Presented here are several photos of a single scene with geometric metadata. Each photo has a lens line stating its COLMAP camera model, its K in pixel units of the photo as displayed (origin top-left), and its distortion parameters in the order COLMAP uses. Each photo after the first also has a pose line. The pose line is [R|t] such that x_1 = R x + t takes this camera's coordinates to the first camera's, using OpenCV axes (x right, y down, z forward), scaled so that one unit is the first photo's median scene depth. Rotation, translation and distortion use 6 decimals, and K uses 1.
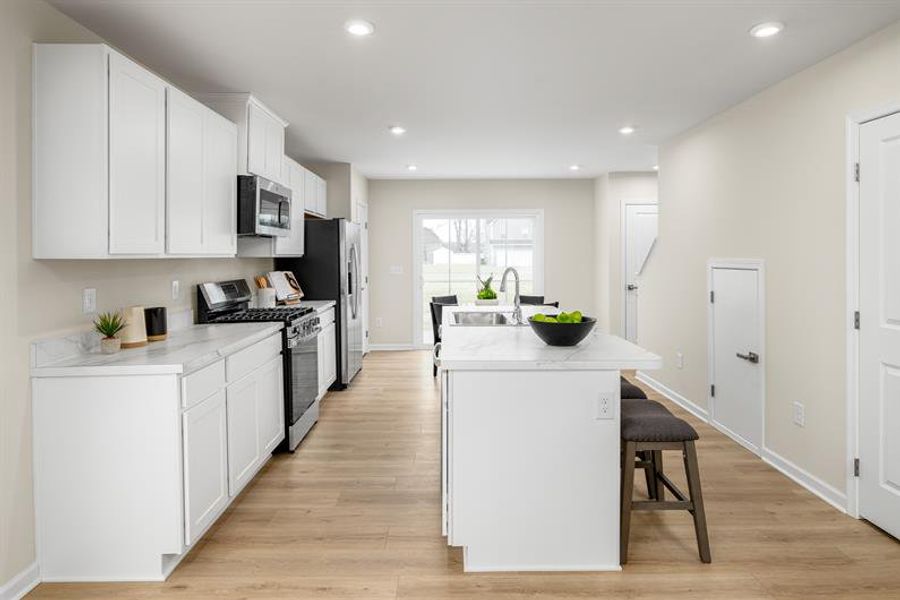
lens RADIAL K [[520.6, 0, 450.7], [0, 520.6, 254.3], [0, 0, 1]] dist [-0.002363, -0.001034]
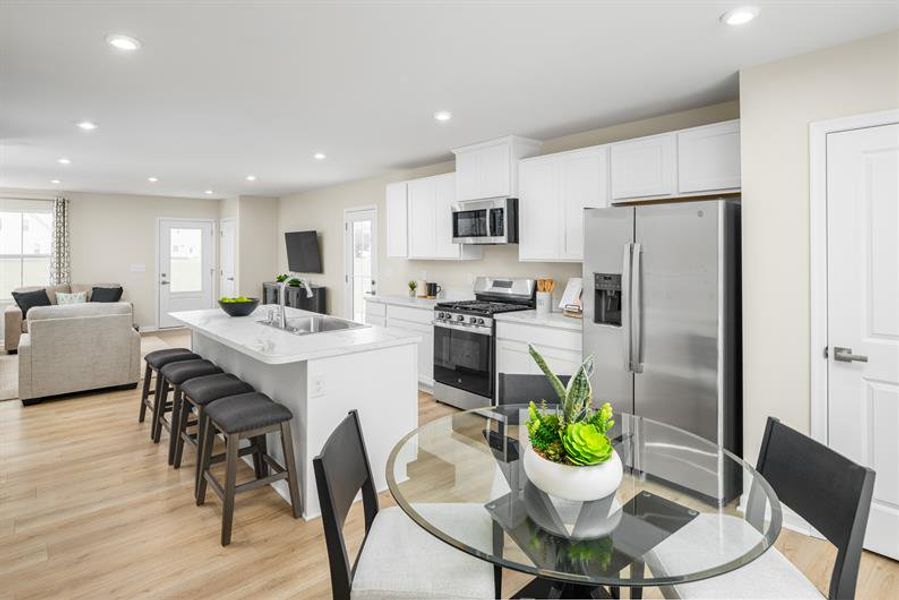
lens RADIAL K [[491.1, 0, 449.5], [0, 491.1, 263.7], [0, 0, 1]] dist [-0.002424, -0.001743]
pose [[-0.752128, 0.023425, -0.658600, 0.535948], [0.006707, 0.999588, 0.027893, -0.021894], [0.658983, 0.016562, -0.751976, 2.018580]]
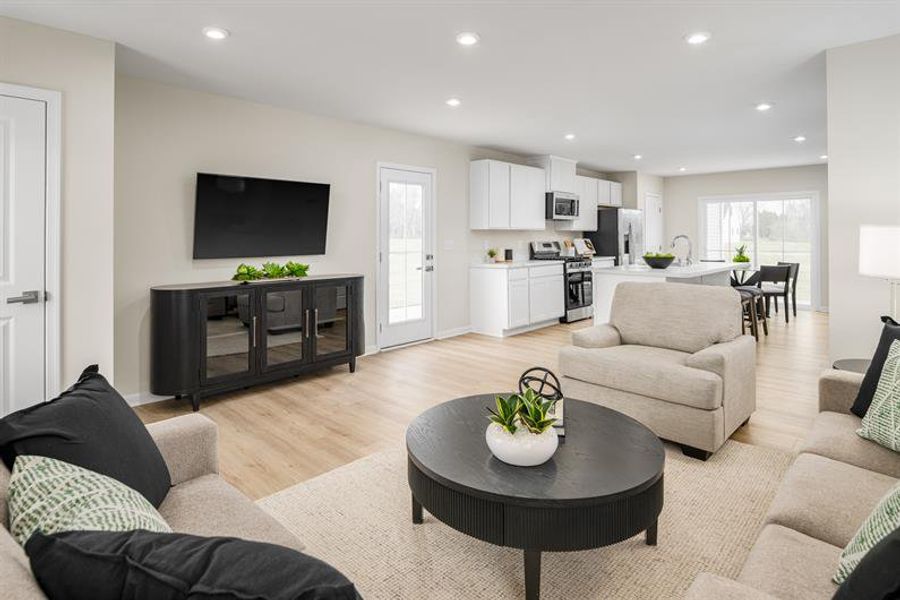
lens RADIAL K [[491.7, 0, 450.0], [0, 491.7, 263.7], [0, 0, 1]] dist [-0.002424, -0.001743]
pose [[0.721252, 0.042426, -0.691373, 0.727884], [-0.000257, 0.998139, 0.060983, 0.021155], [0.692673, -0.043807, 0.719920, -0.766443]]
